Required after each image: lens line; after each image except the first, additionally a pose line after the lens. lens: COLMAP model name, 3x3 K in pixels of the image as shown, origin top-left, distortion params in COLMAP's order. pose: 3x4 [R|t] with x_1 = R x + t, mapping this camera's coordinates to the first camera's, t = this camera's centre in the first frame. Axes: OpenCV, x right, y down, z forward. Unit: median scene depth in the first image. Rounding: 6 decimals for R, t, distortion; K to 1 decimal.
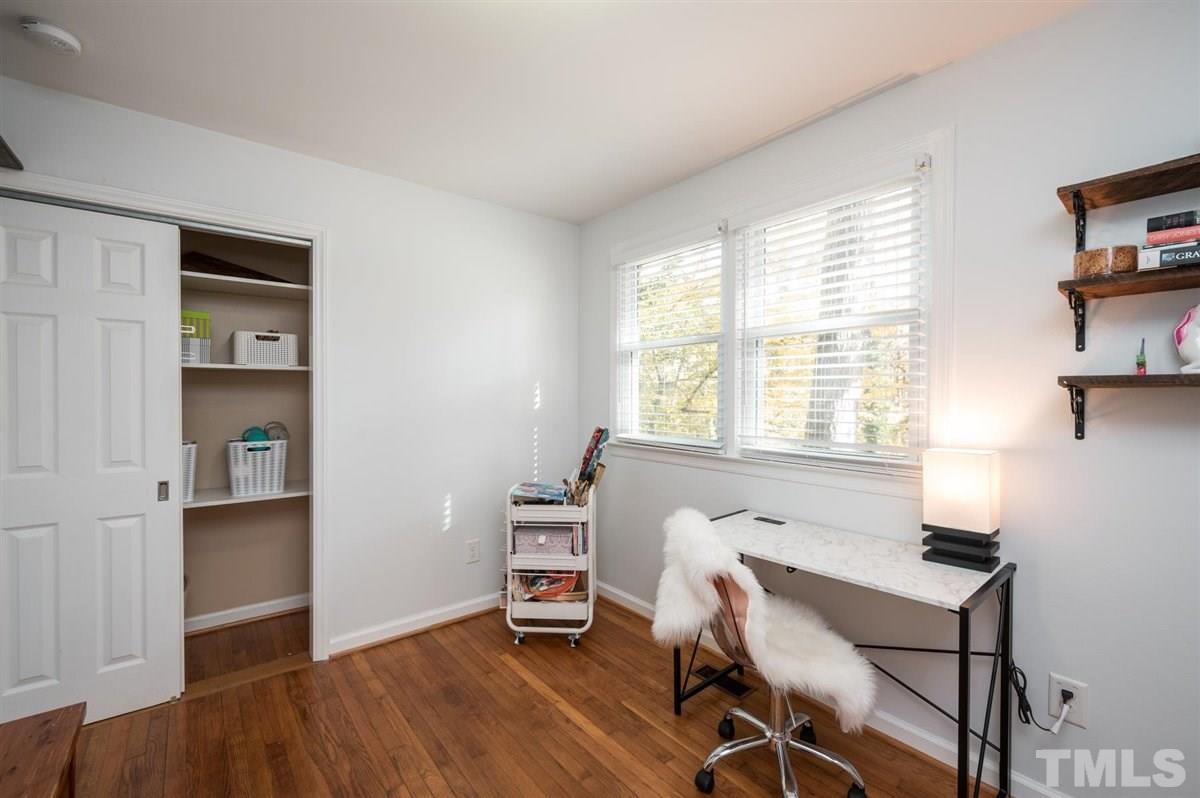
lens RADIAL K [[508.7, 0, 601.6], [0, 508.7, 402.5], [0, 0, 1]] dist [0.003027, -0.001394]
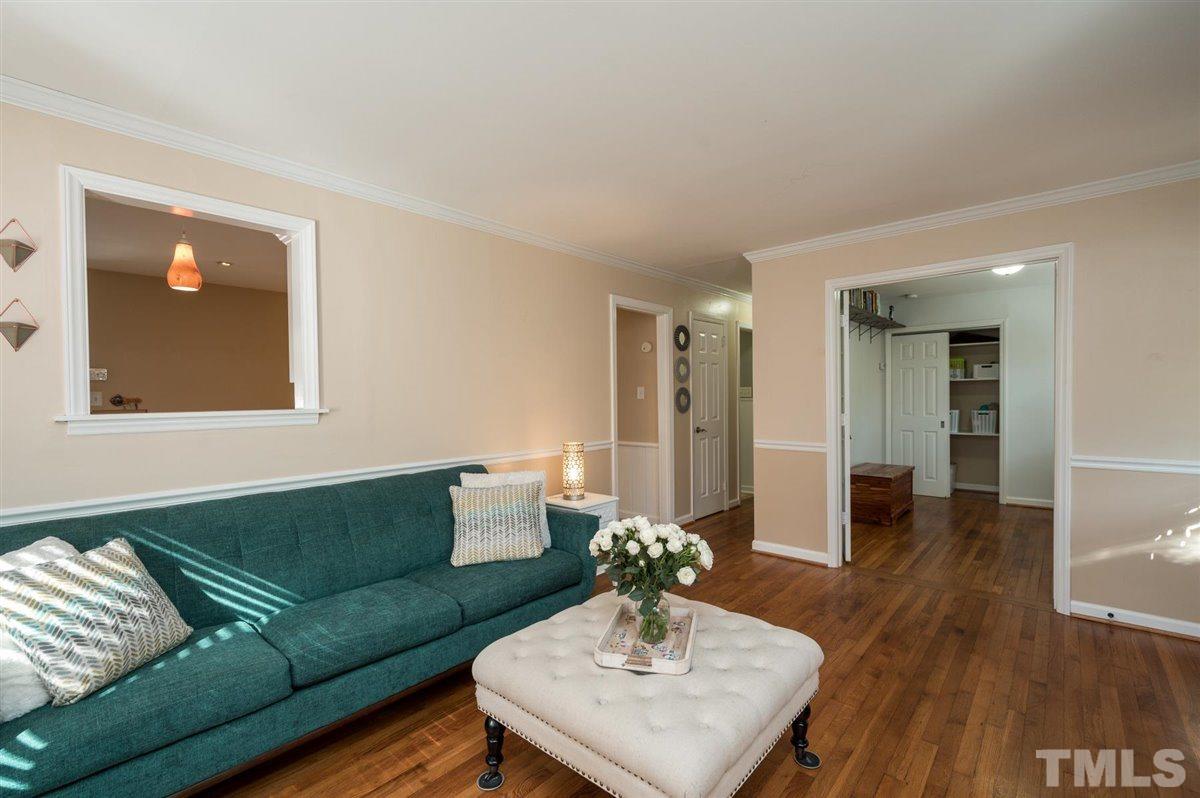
lens RADIAL K [[508.7, 0, 595.5], [0, 508.7, 401.4], [0, 0, 1]] dist [0.003027, -0.001394]
pose [[0.155958, 0.003056, -0.987759, 1.522944], [0.002726, 0.999990, 0.003524, 0.022756], [0.987760, -0.003242, 0.155948, -1.257172]]
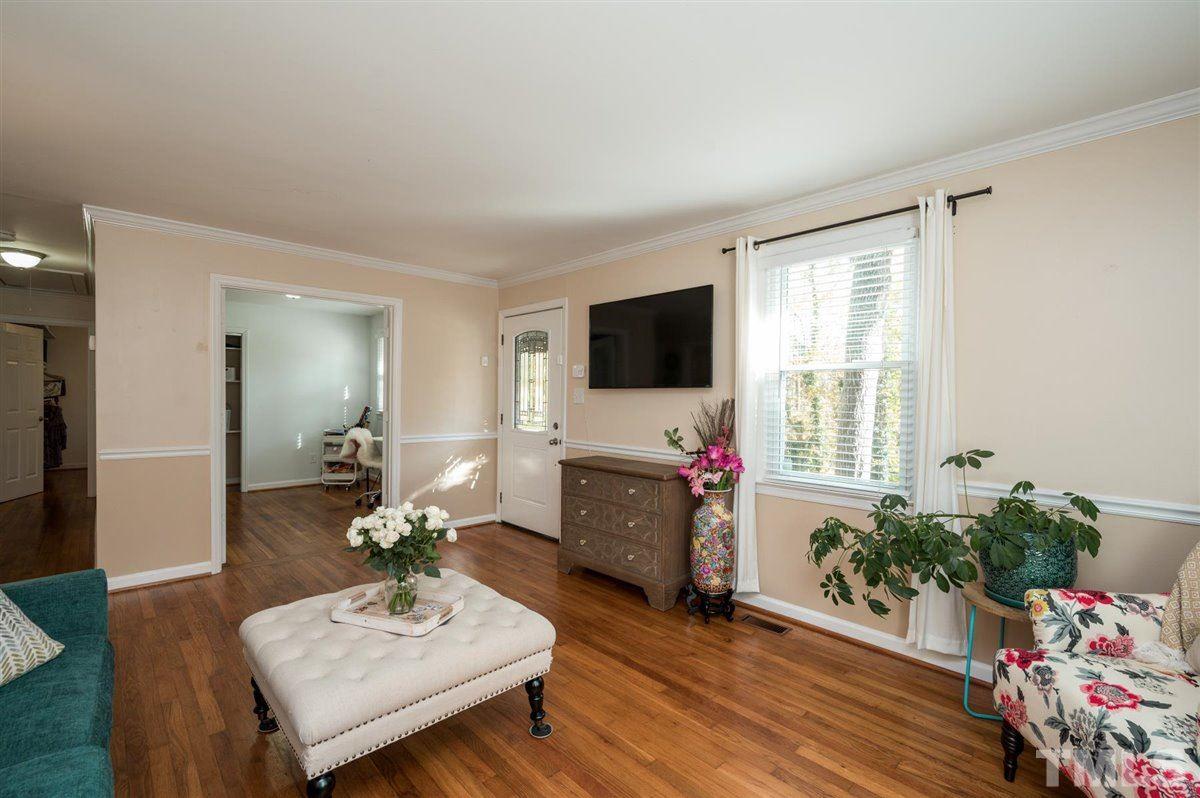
lens RADIAL K [[508.7, 0, 598.7], [0, 508.7, 398.8], [0, 0, 1]] dist [0.003027, -0.001394]
pose [[0.995814, 0.012490, 0.090546, 1.080578], [-0.011647, 0.999884, -0.009830, 0.026499], [-0.090658, 0.008734, 0.995844, -1.883696]]
